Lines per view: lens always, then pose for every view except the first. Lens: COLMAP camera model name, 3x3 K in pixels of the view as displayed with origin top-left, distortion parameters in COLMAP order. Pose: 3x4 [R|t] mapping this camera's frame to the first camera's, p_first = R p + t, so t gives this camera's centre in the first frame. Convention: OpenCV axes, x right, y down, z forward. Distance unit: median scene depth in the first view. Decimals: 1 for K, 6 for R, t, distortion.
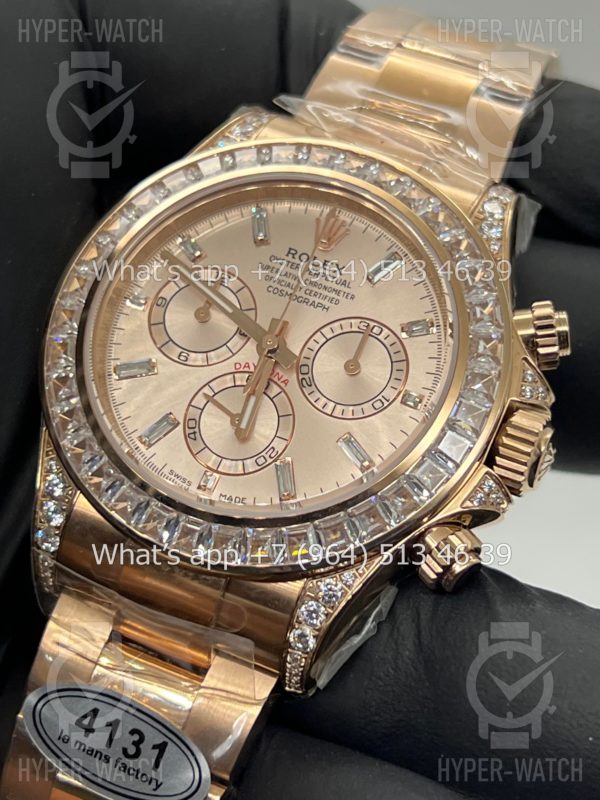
lens RADIAL K [[1877.7, 0, 296.0], [0, 1877.7, 385.3], [0, 0, 1]] dist [0.290947, 0.000000]
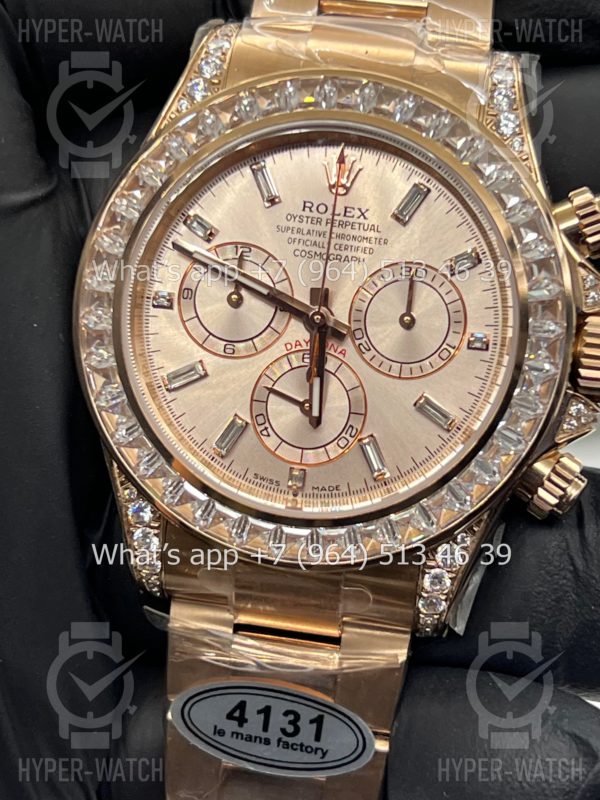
lens RADIAL K [[1877.7, 0, 300.0], [0, 1877.7, 402.3], [0, 0, 1]] dist [0.290947, 0.000000]
pose [[0.960918, -0.275203, 0.030016, -0.062158], [0.248975, 0.906524, 0.340918, -0.309291], [-0.121032, -0.320121, 0.939614, 0.094894]]
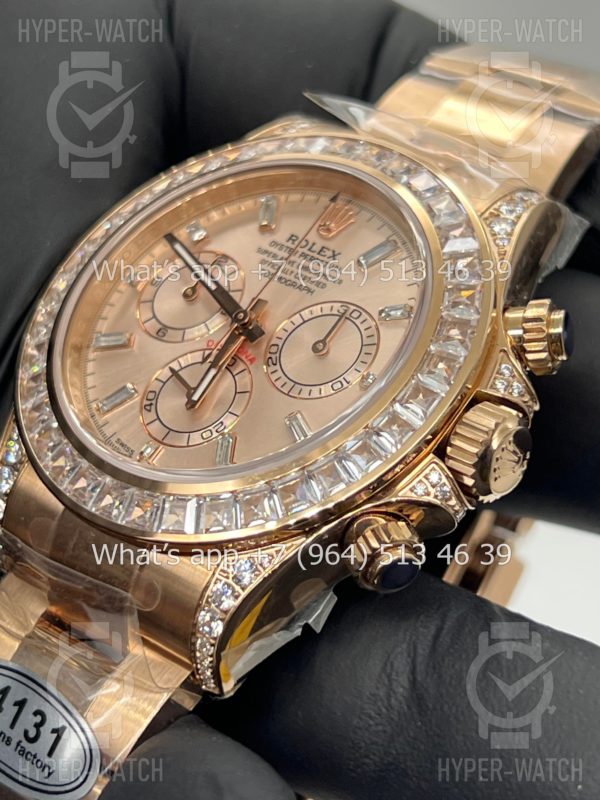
lens RADIAL K [[1877.7, 0, 298.6], [0, 1877.7, 399.3], [0, 0, 1]] dist [0.290947, 0.000000]
pose [[0.951480, 0.073048, -0.298915, 0.294703], [-0.126781, 0.978194, -0.164510, 0.166356], [0.280379, 0.194424, 0.939993, 0.136258]]
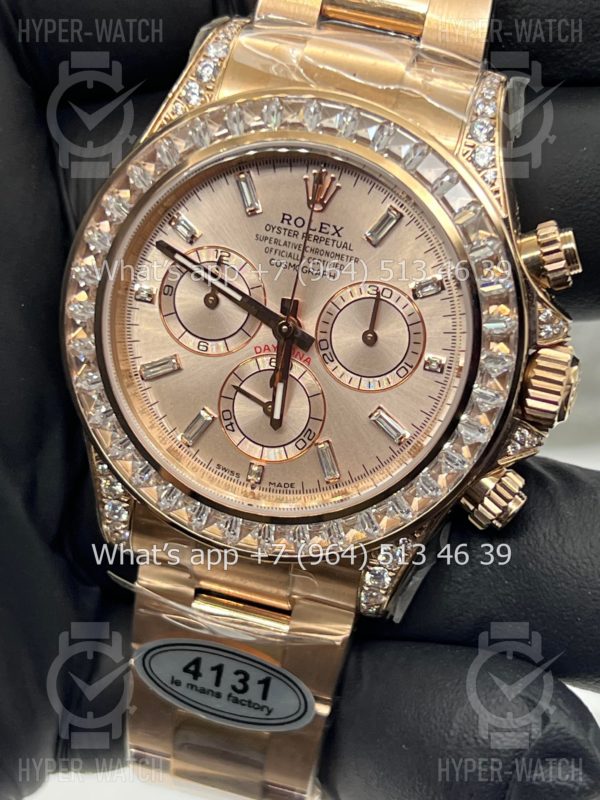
lens RADIAL K [[1877.7, 0, 307.7], [0, 1877.7, 397.6], [0, 0, 1]] dist [0.290947, 0.000000]
pose [[0.979609, -0.189711, -0.066154, 0.057371], [0.199017, 0.871115, 0.448945, -0.438201], [-0.027542, -0.452956, 0.891107, 0.086263]]
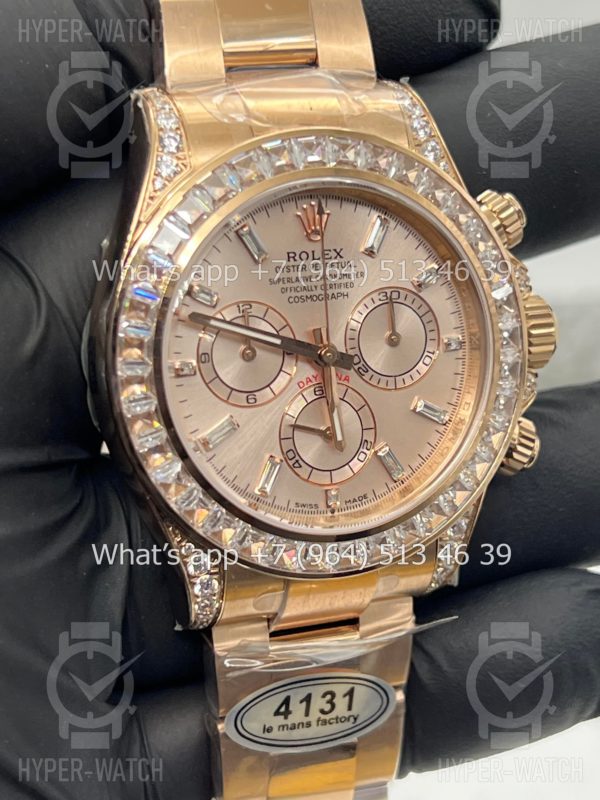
lens RADIAL K [[1877.7, 0, 301.2], [0, 1877.7, 401.1], [0, 0, 1]] dist [0.290947, 0.000000]
pose [[0.769076, -0.495887, 0.403259, -0.462550], [0.226982, 0.801697, 0.552956, -0.588124], [-0.597495, -0.333733, 0.729124, 0.228357]]
